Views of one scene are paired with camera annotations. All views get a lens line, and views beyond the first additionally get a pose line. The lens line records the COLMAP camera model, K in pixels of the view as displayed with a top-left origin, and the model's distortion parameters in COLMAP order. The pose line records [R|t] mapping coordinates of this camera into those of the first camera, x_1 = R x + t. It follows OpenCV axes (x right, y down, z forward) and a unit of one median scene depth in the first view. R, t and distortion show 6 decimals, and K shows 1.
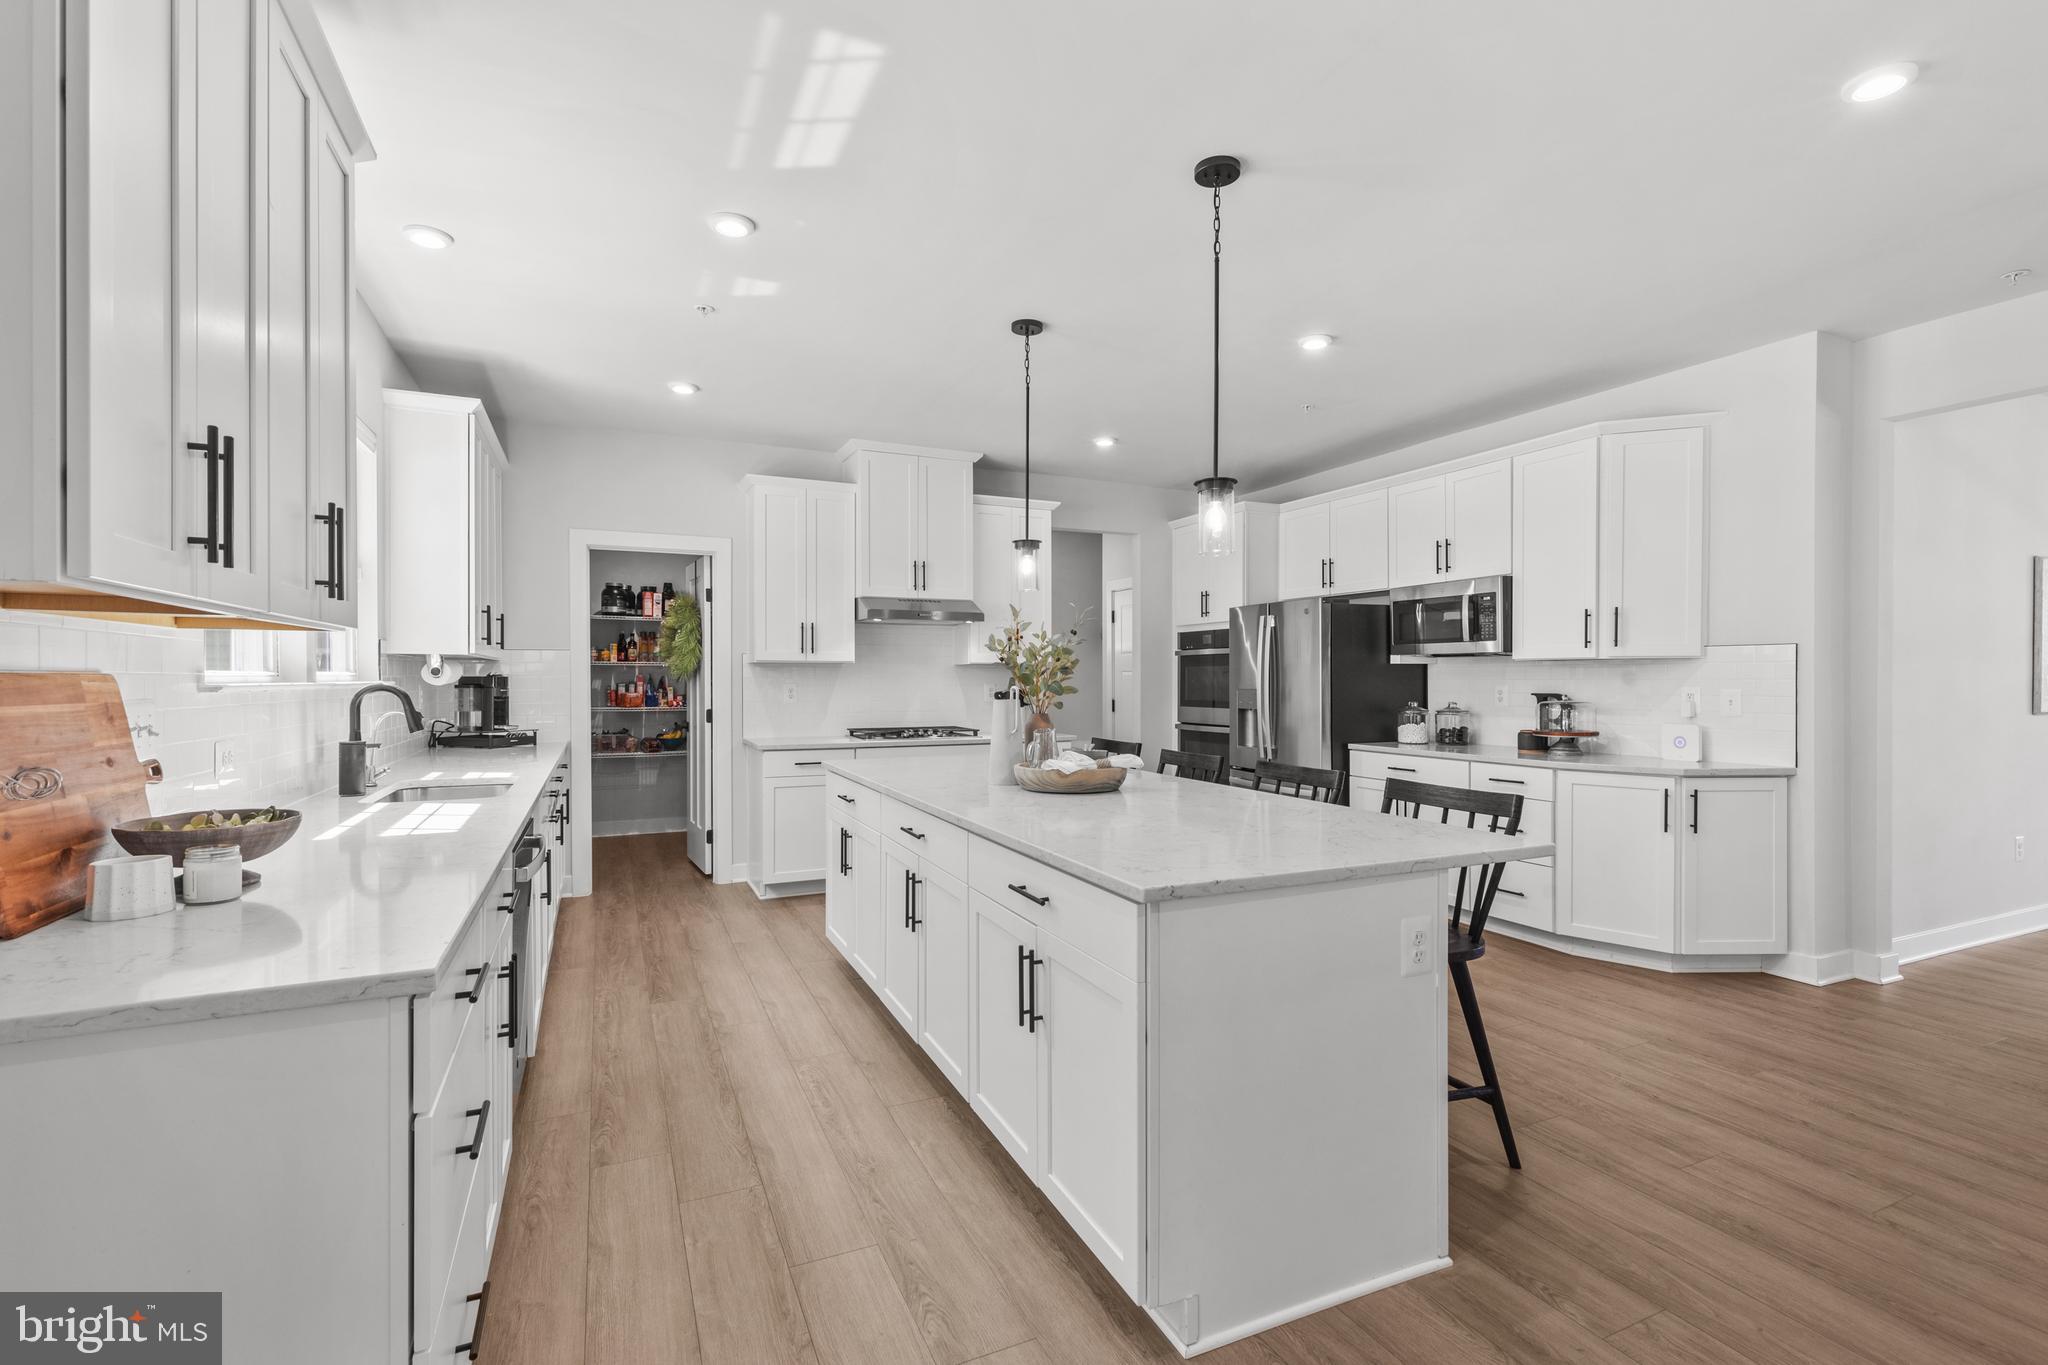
lens RADIAL K [[925.3, 0, 1047.3], [0, 925.3, 686.8], [0, 0, 1]] dist [0.006507, -0.001935]
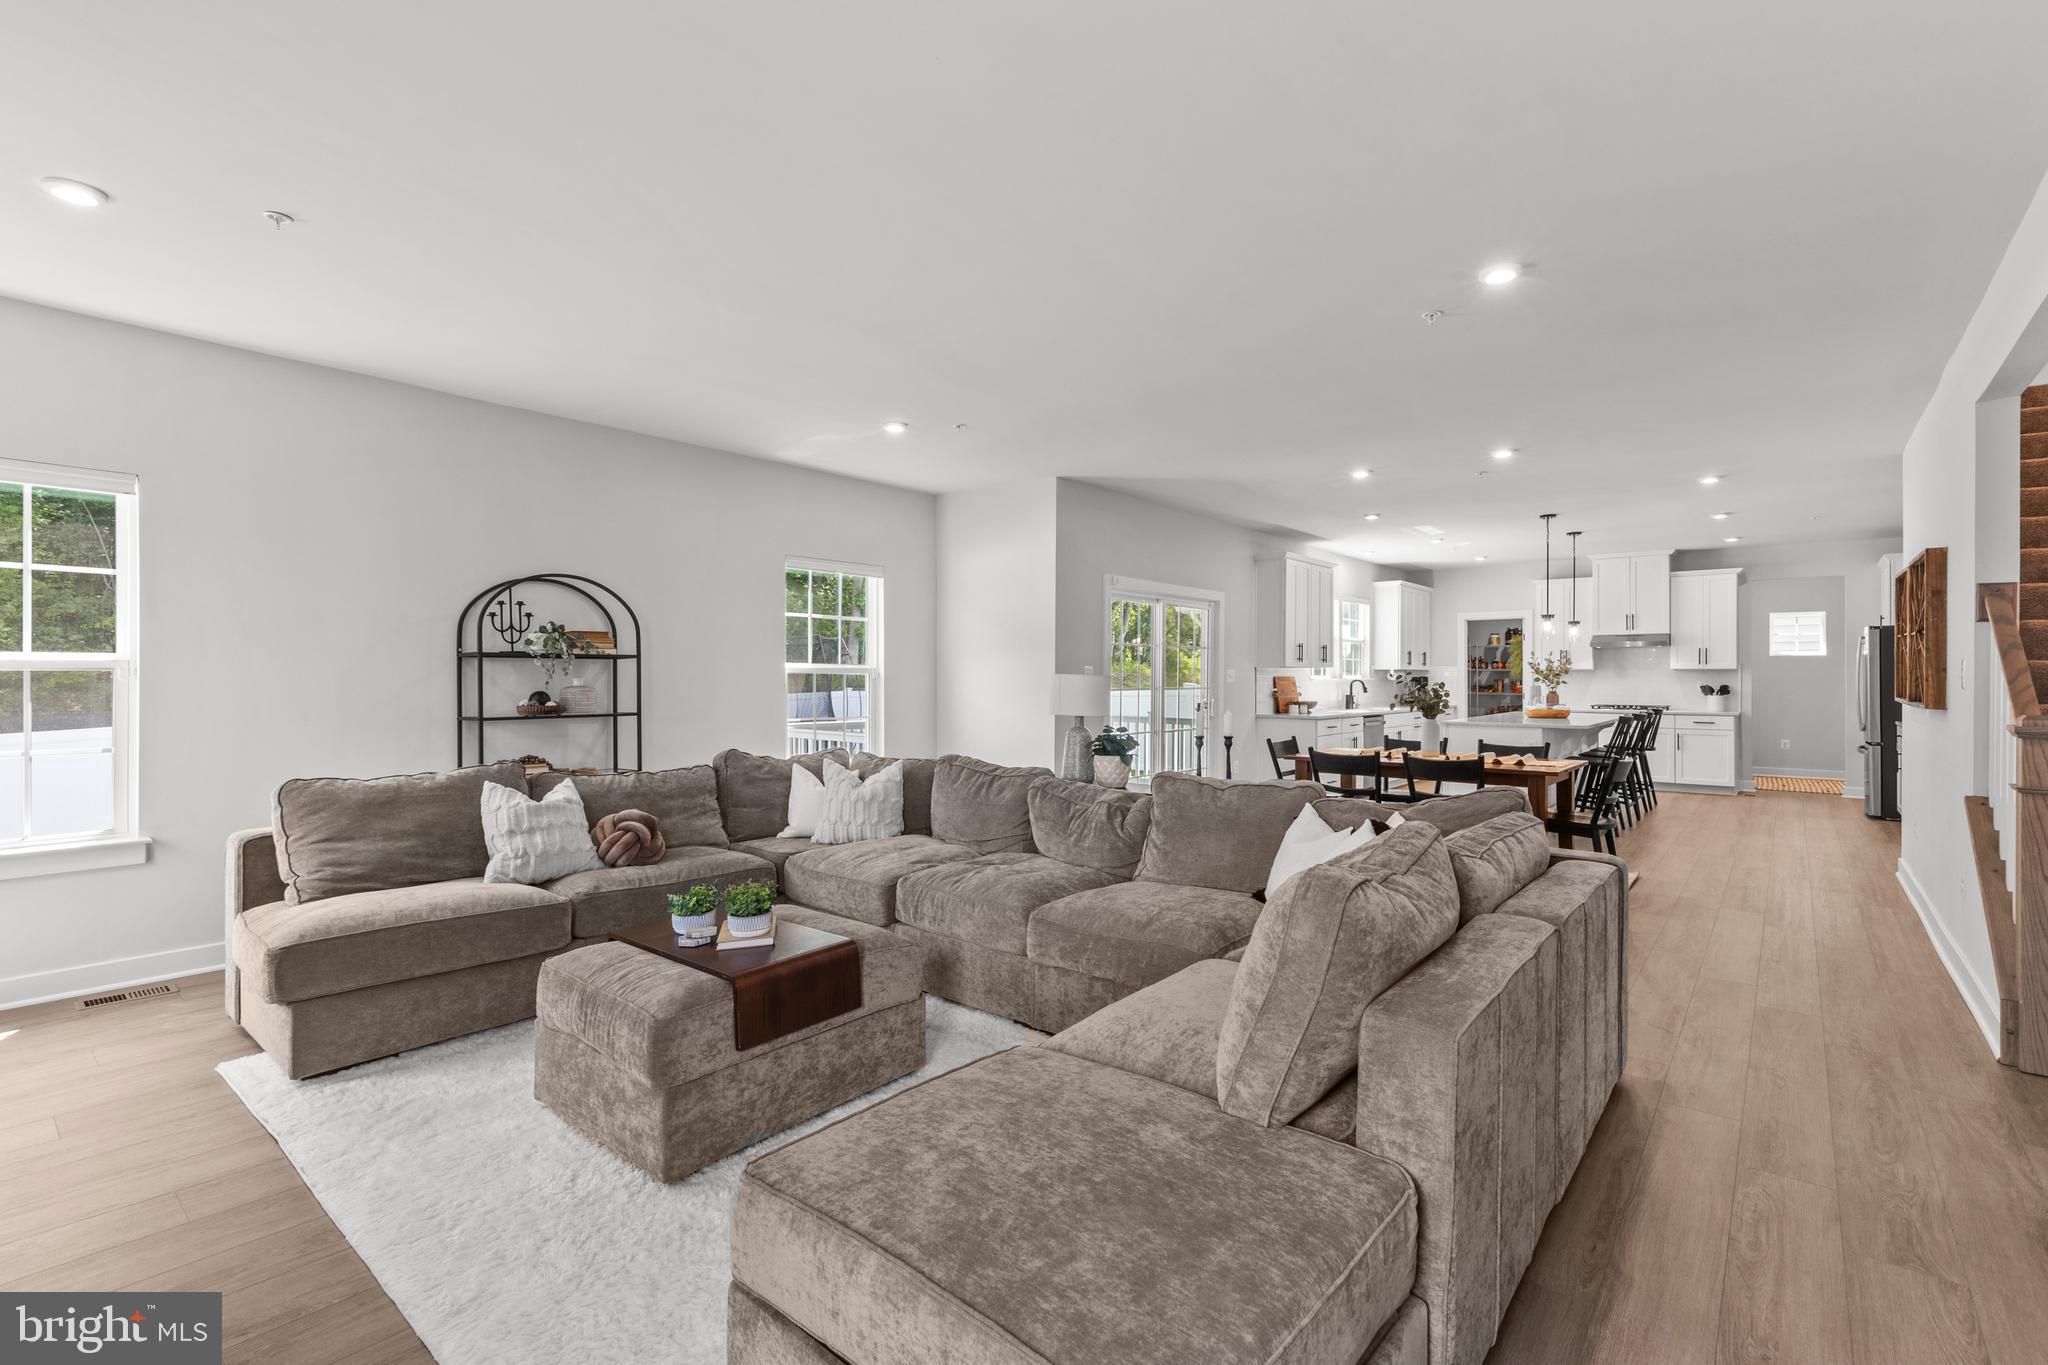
lens RADIAL K [[925.3, 0, 1036.2], [0, 925.3, 673.9], [0, 0, 1]] dist [0.006507, -0.001935]
pose [[0.429888, -0.003669, -0.902875, 1.374888], [-0.008861, 0.999926, -0.008282, 0.011355], [0.902839, 0.011561, 0.429824, -1.149231]]
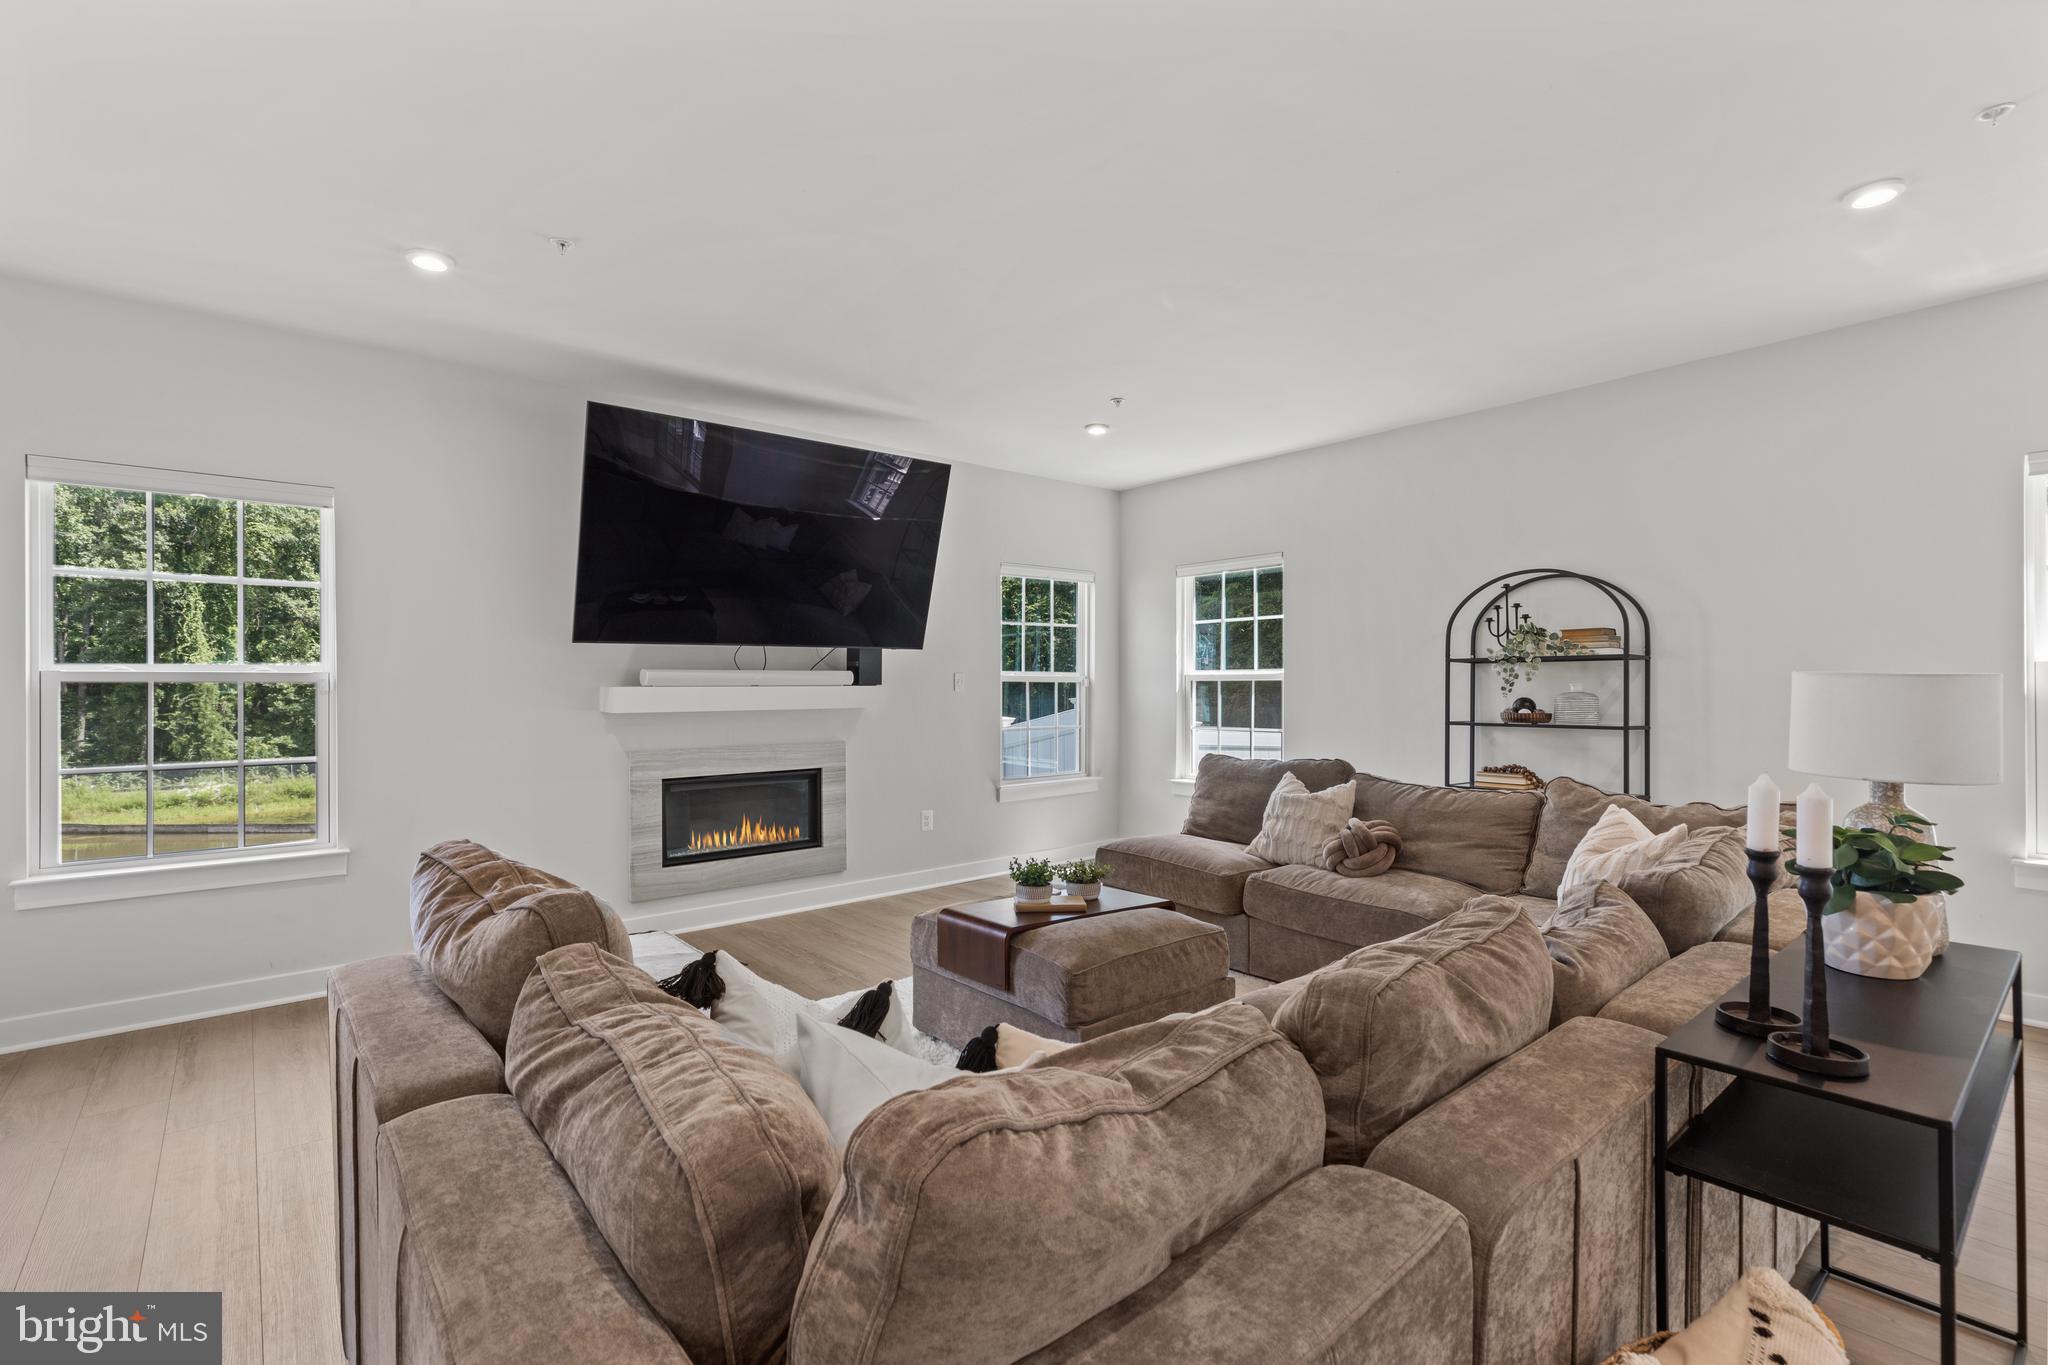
lens RADIAL K [[925.3, 0, 1015.3], [0, 925.3, 669.4], [0, 0, 1]] dist [0.006507, -0.001935]
pose [[-0.968761, -0.001422, -0.247993, 0.923884], [0.000762, 0.999962, -0.008710, 0.005272], [0.247996, -0.008627, -0.968723, -0.334613]]
